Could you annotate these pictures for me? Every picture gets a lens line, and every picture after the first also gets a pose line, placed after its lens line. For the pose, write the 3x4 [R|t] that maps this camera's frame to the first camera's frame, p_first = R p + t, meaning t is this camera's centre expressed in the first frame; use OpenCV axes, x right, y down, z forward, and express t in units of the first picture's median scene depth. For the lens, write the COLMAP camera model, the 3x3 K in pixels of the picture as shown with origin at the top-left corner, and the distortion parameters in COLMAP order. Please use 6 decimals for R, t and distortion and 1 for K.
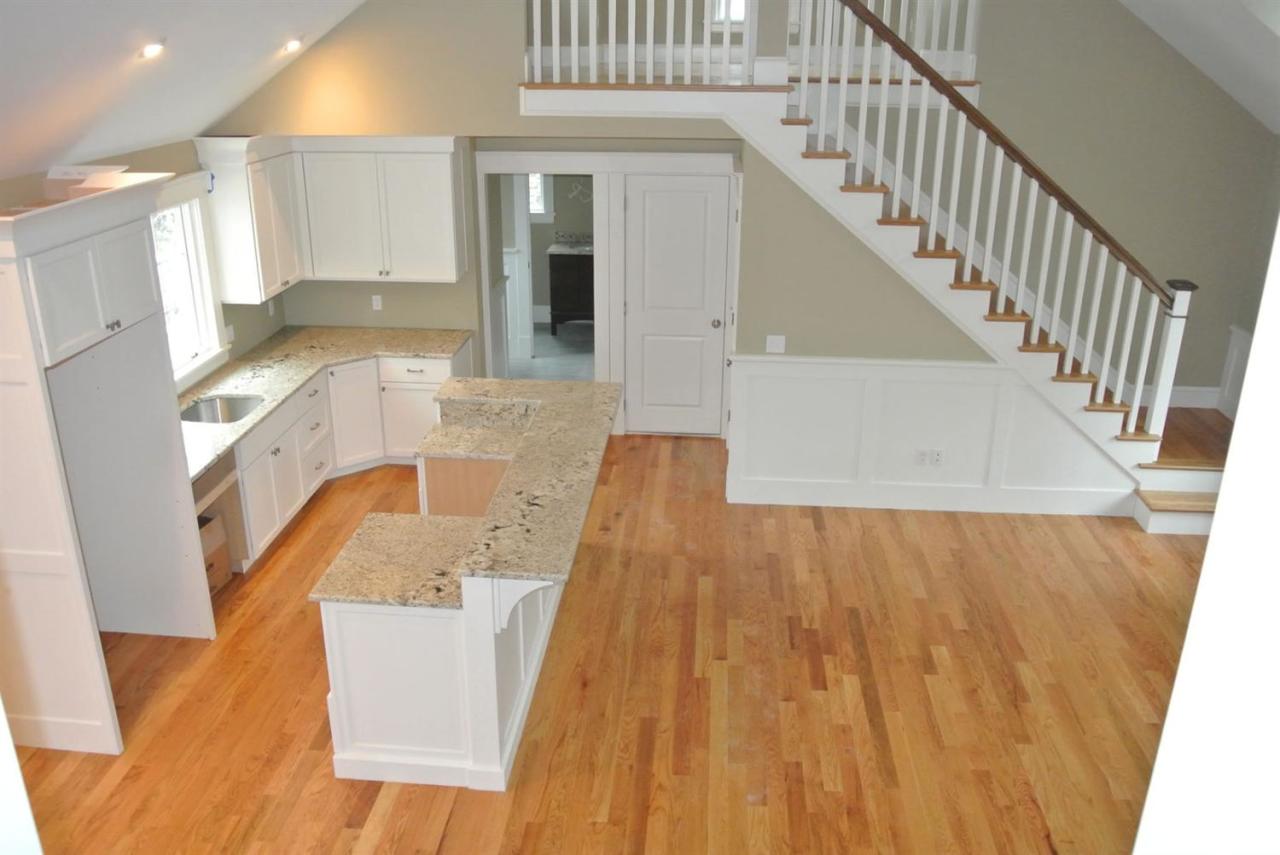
lens RADIAL K [[1053.4, 0, 640.0], [0, 1053.4, 427.5], [0, 0, 1]] dist [-0.062055, -0.005691]
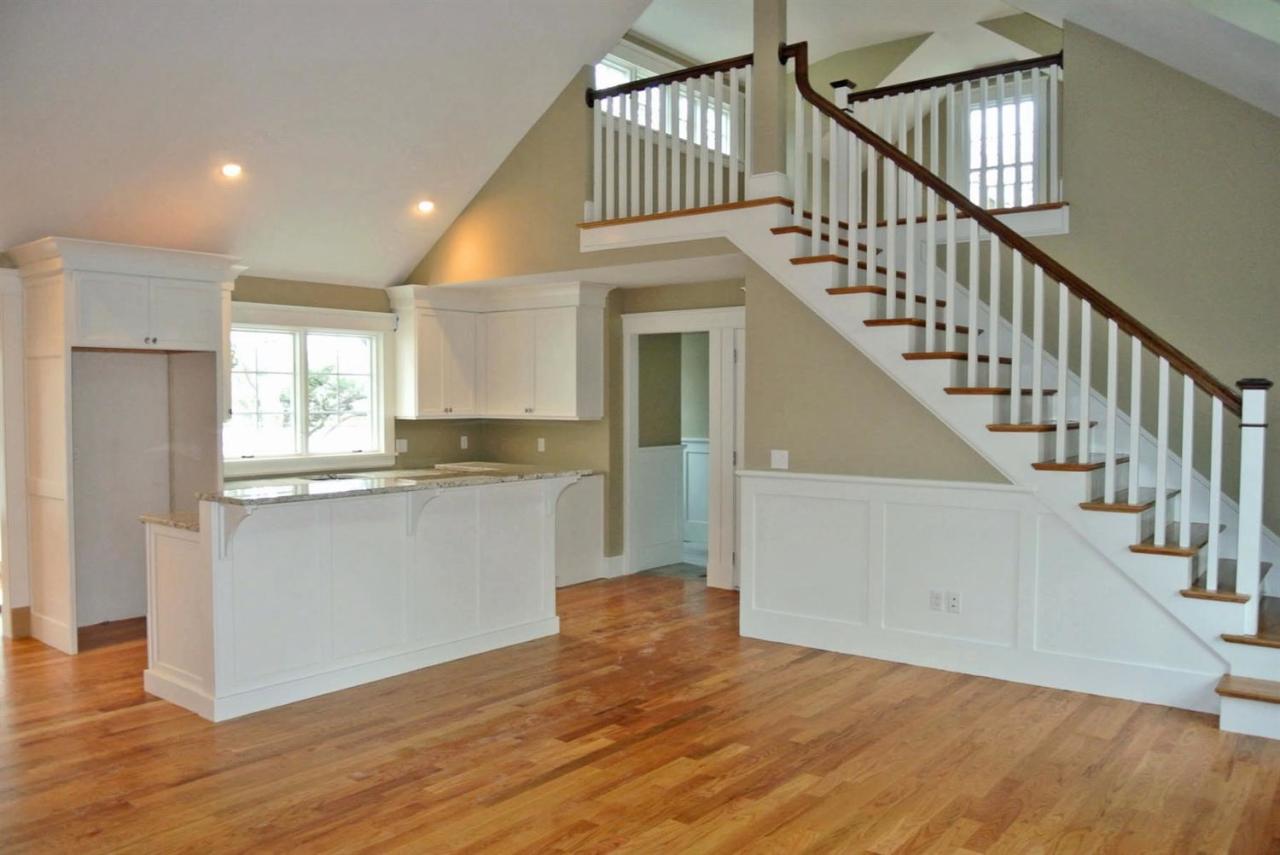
lens RADIAL K [[1002.3, 0, 640.0], [0, 1002.3, 427.5], [0, 0, 1]] dist [-0.071060, 0.008602]
pose [[0.828730, 0.010320, -0.559553, 0.558306], [-0.195496, 0.942183, -0.272163, 0.173431], [0.524392, 0.334940, 0.782833, 0.226555]]
